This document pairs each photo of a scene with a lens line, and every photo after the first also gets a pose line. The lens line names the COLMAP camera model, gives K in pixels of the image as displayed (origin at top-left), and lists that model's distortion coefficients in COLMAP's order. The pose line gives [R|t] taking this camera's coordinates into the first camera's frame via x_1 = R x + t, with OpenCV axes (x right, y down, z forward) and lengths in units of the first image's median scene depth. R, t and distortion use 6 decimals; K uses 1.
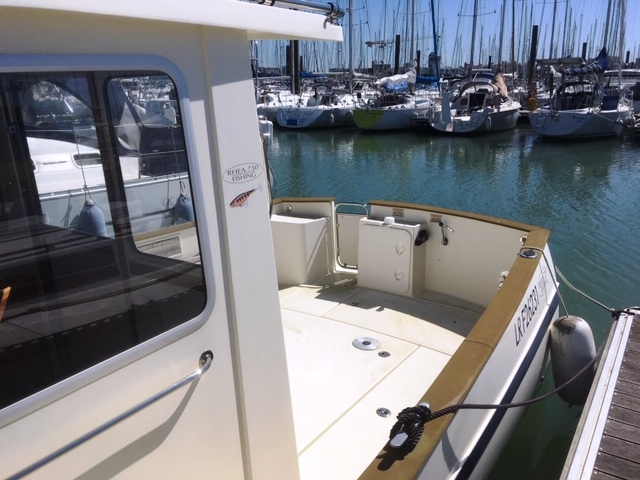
lens RADIAL K [[536.4, 0, 320.0], [0, 536.4, 240.0], [0, 0, 1]] dist [0.139643, -0.223242]
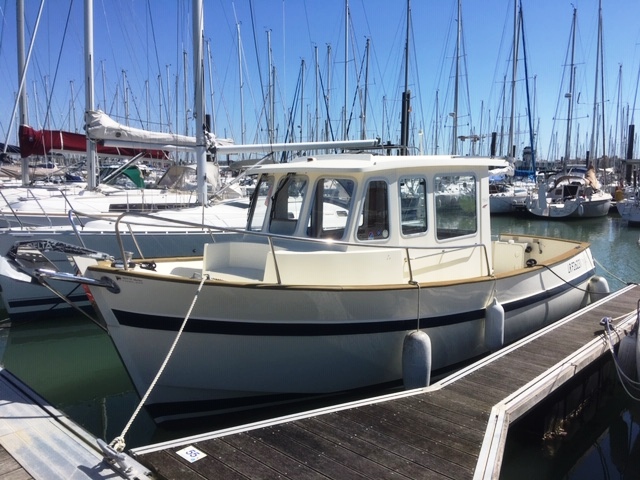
lens RADIAL K [[536.4, 0, 320.0], [0, 536.4, 240.0], [0, 0, 1]] dist [0.139643, -0.223242]
pose [[0.986181, 0.035692, -0.161784, -0.044541], [-0.060766, 0.986388, -0.152794, 0.055540], [0.154128, 0.160513, 0.974926, -0.197297]]
